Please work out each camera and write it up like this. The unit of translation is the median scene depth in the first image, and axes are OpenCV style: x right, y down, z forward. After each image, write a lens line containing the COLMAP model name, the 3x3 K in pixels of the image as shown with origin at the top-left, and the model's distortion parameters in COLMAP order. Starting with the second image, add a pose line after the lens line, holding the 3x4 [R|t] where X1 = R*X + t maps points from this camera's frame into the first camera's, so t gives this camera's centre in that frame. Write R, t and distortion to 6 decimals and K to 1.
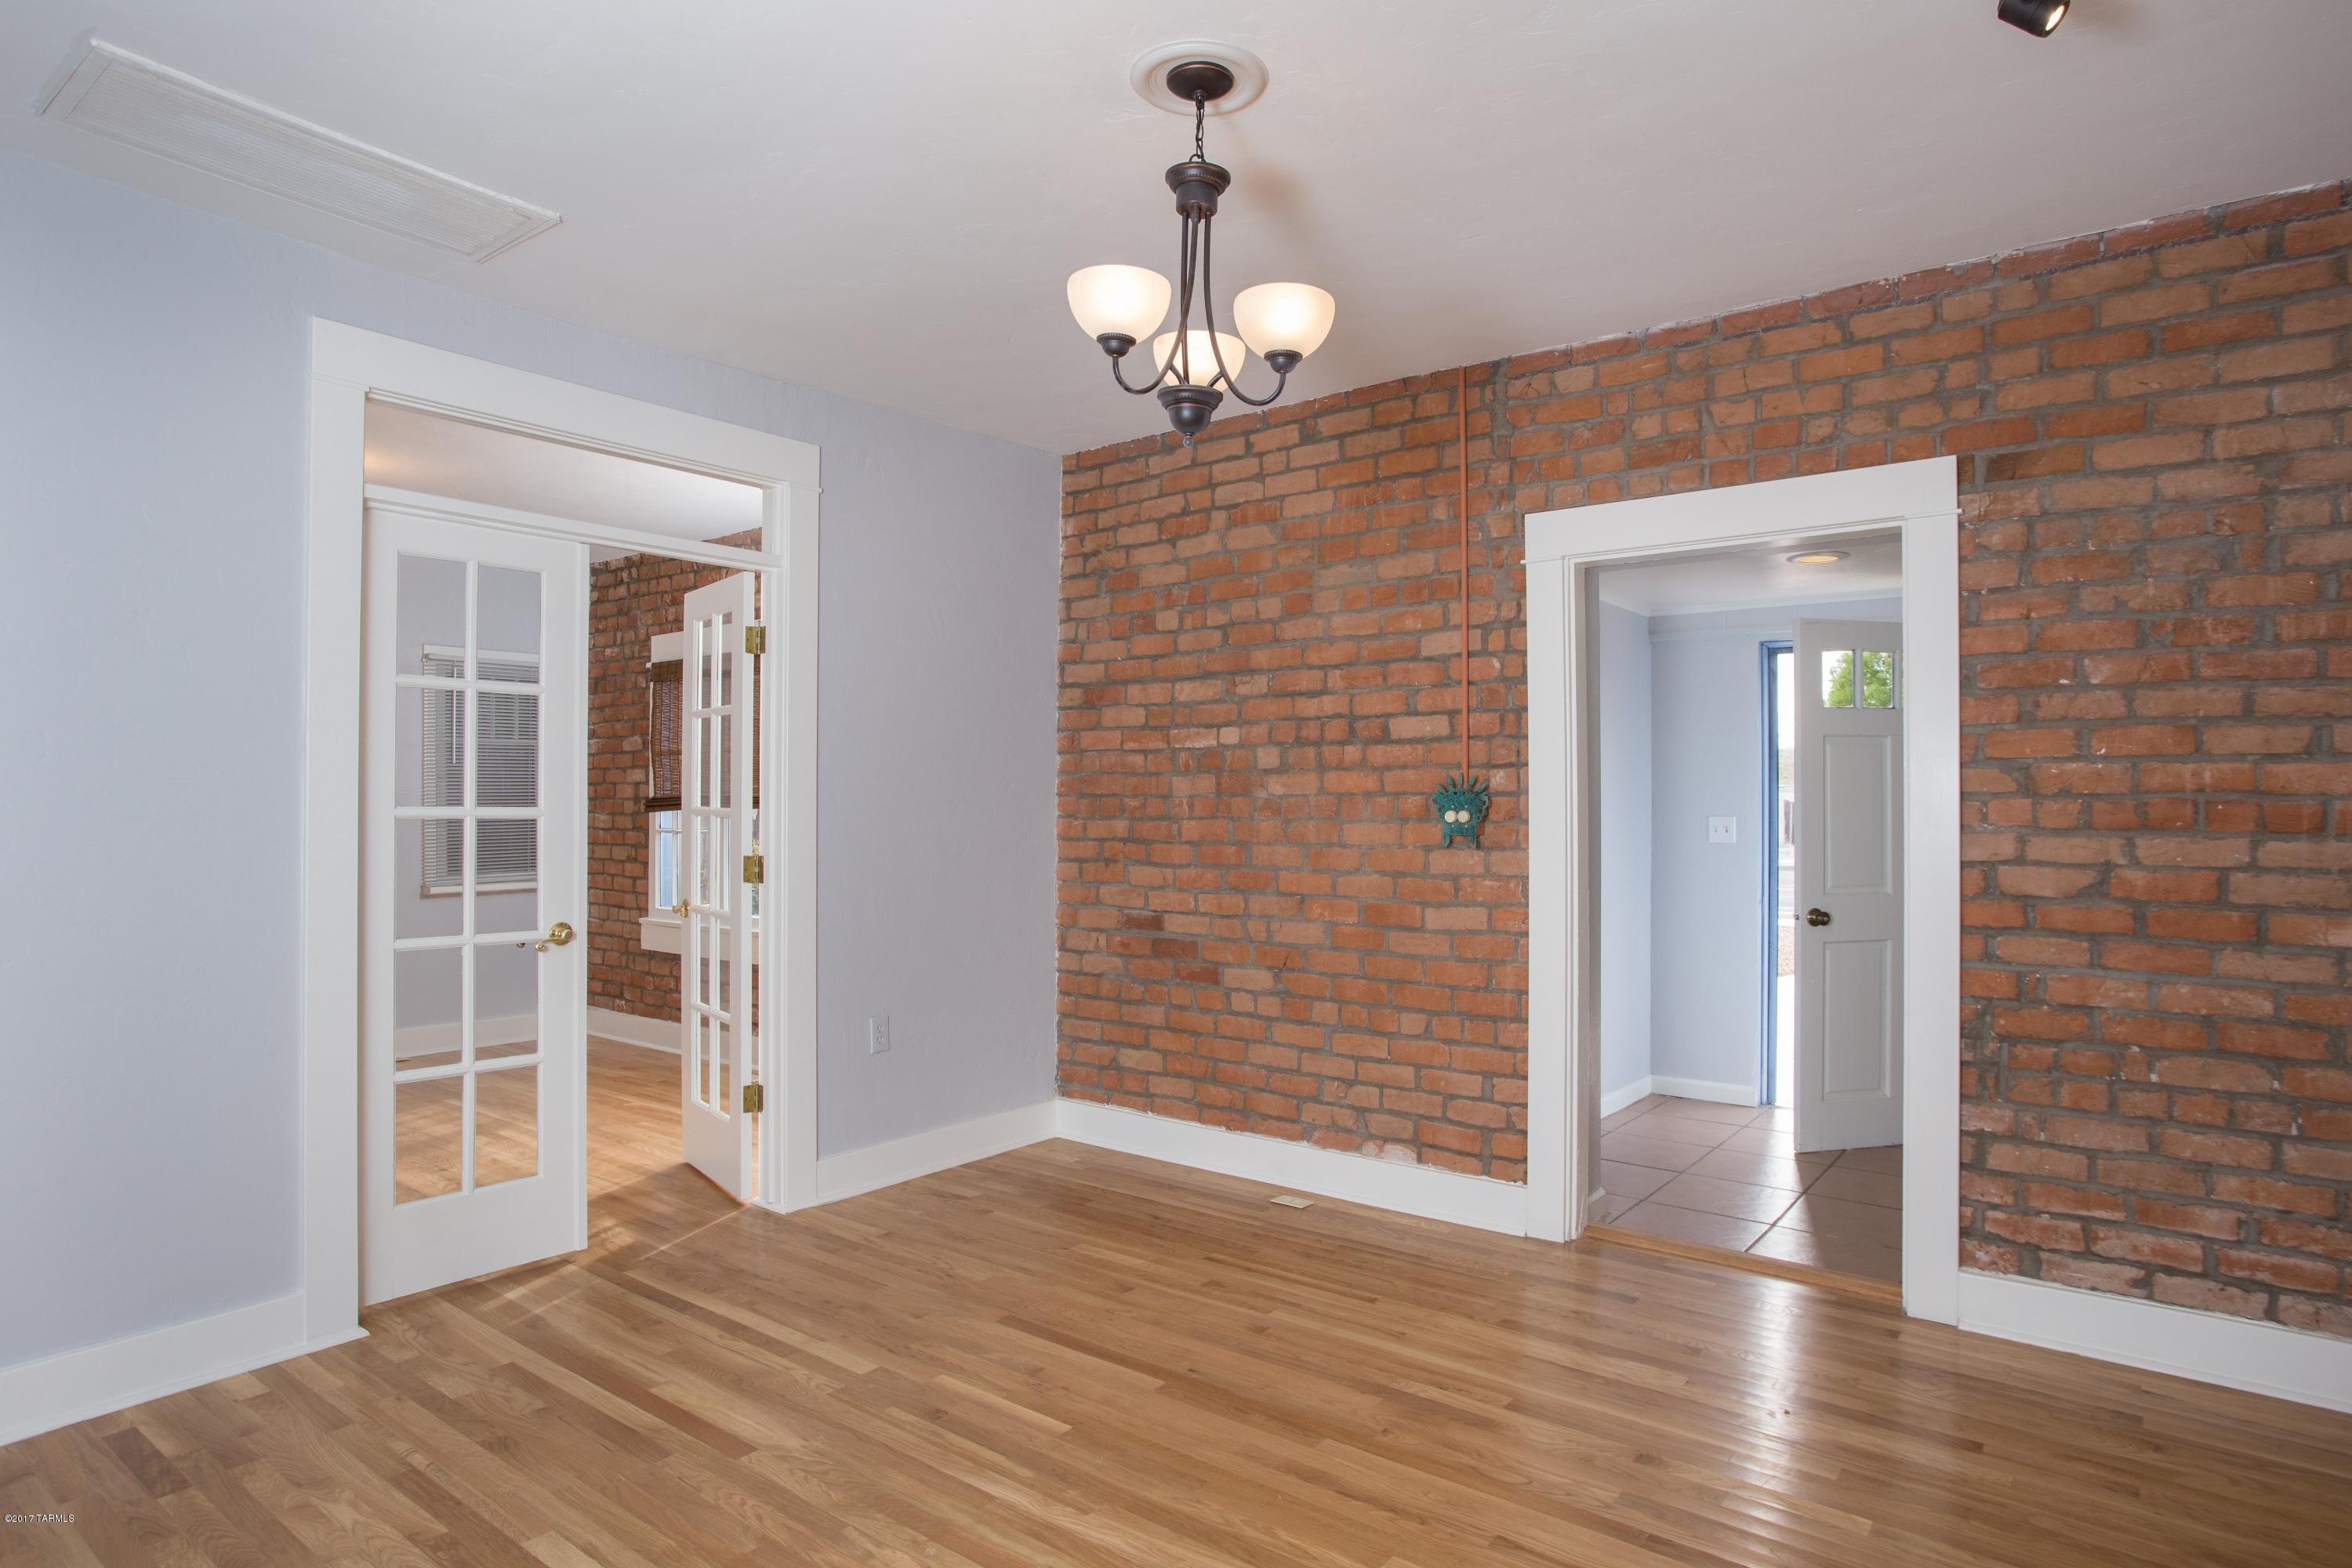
lens RADIAL K [[1302.3, 0, 1182.1], [0, 1302.3, 789.5], [0, 0, 1]] dist [-0.002397, -0.000291]
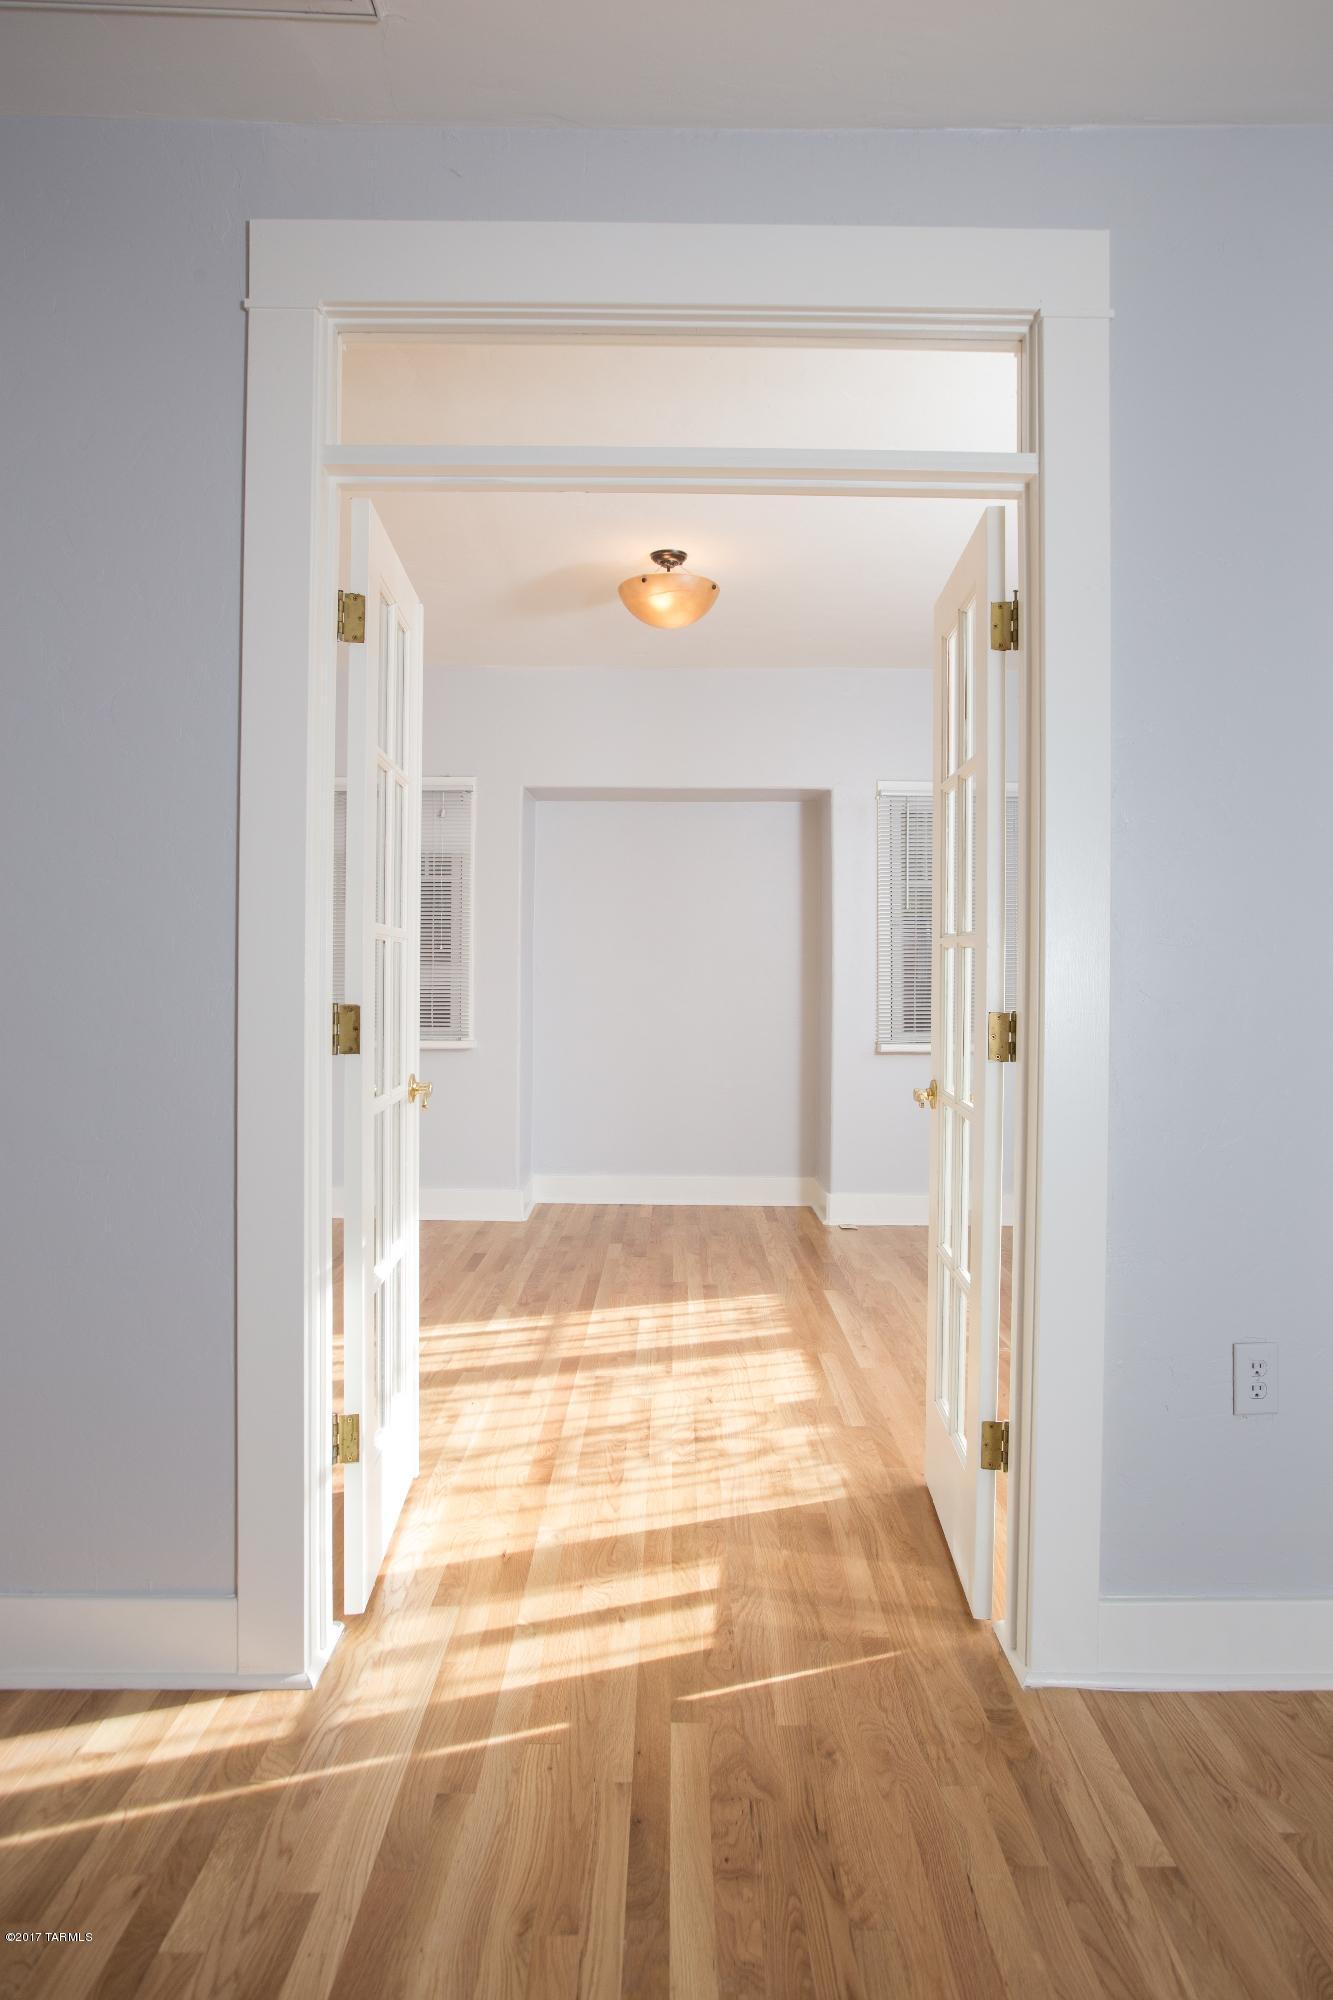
lens RADIAL K [[1159.1, 0, 665.7], [0, 1159.1, 985.0], [0, 0, 1]] dist [-0.006954, -0.001534]
pose [[0.621894, 0.008496, -0.783055, -0.034189], [0.004560, 0.999885, 0.014470, 0.038388], [0.783088, -0.012570, 0.621783, 0.710068]]
